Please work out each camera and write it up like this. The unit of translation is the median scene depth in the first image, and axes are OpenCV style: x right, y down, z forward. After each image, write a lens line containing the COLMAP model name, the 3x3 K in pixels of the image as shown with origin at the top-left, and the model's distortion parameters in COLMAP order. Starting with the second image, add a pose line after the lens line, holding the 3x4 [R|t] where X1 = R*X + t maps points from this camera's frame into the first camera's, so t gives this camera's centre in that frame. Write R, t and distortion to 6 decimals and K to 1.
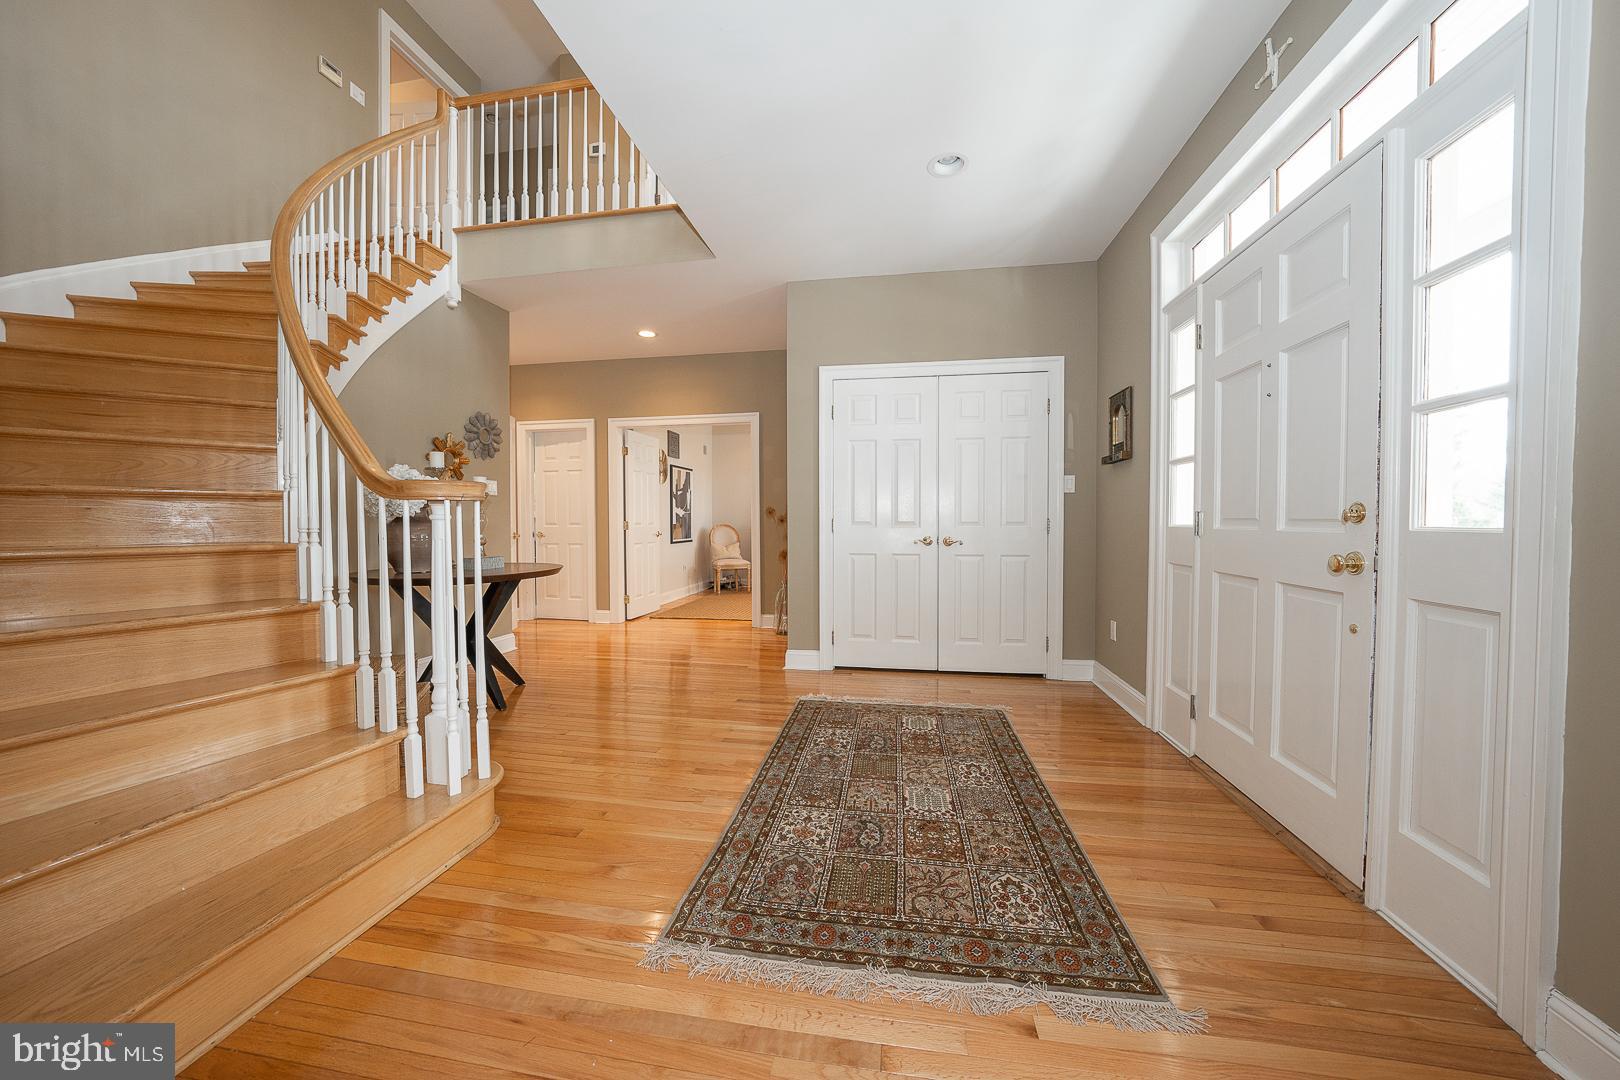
lens RADIAL K [[557.9, 0, 812.7], [0, 557.9, 533.0], [0, 0, 1]] dist [-0.020505, 0.001730]
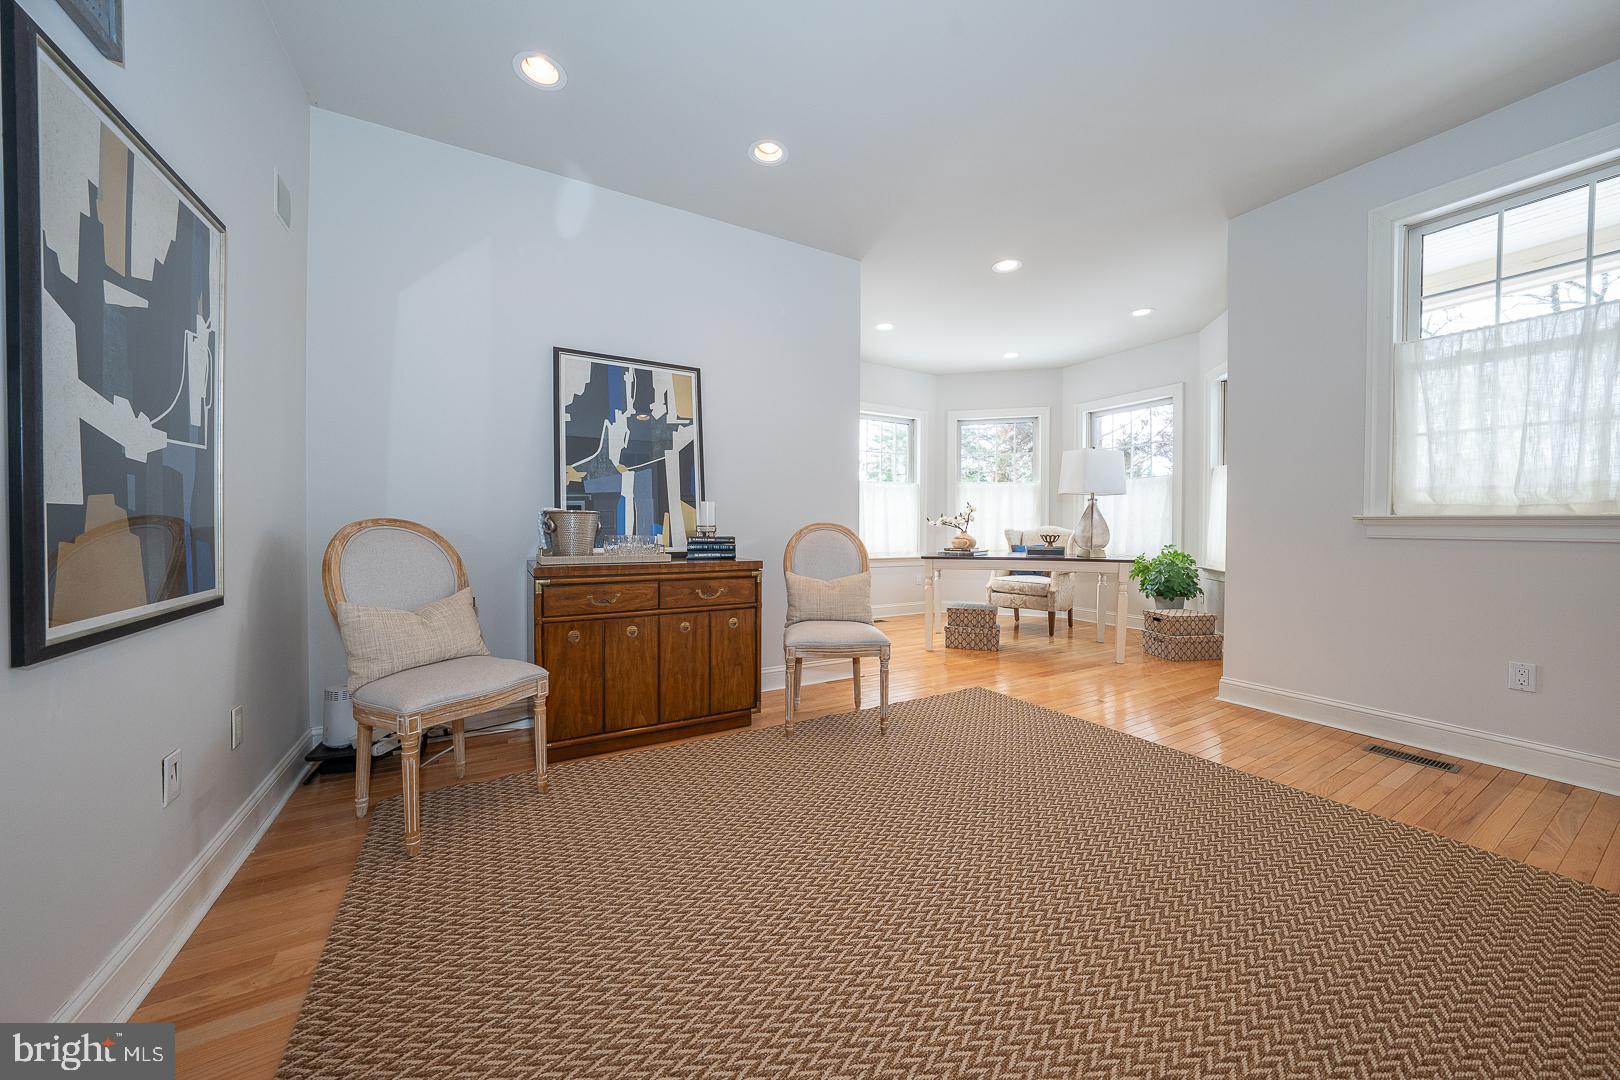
lens RADIAL K [[557.9, 0, 815.0], [0, 557.9, 532.8], [0, 0, 1]] dist [-0.020505, 0.001730]
pose [[0.780884, -0.007690, 0.624629, -0.189590], [0.011769, 0.999928, -0.002403, -0.007422], [-0.624565, 0.009227, 0.780918, 0.791066]]
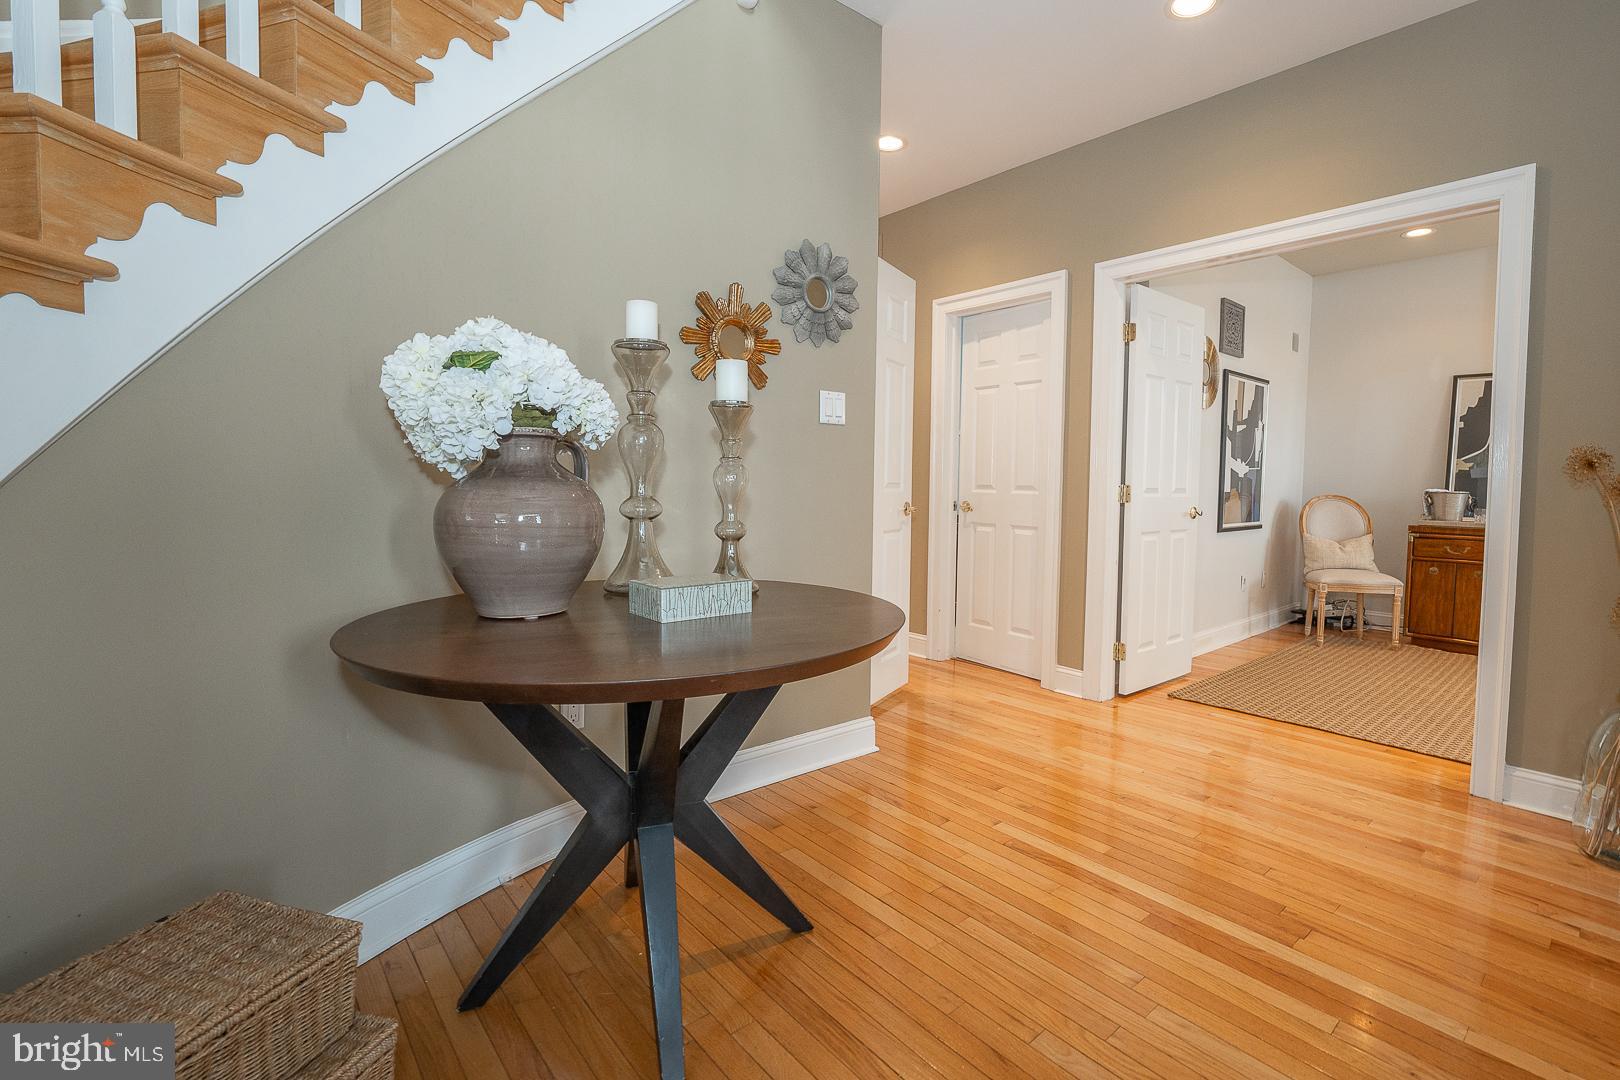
lens RADIAL K [[735.8, 0, 866.2], [0, 735.8, 514.2], [0, 0, 1]] dist [-0.011380, 0.000004]
pose [[0.782641, 0.043152, -0.620976, -0.095929], [-0.030890, 0.999058, 0.030493, -0.006424], [0.621707, -0.004683, 0.783236, 0.300853]]
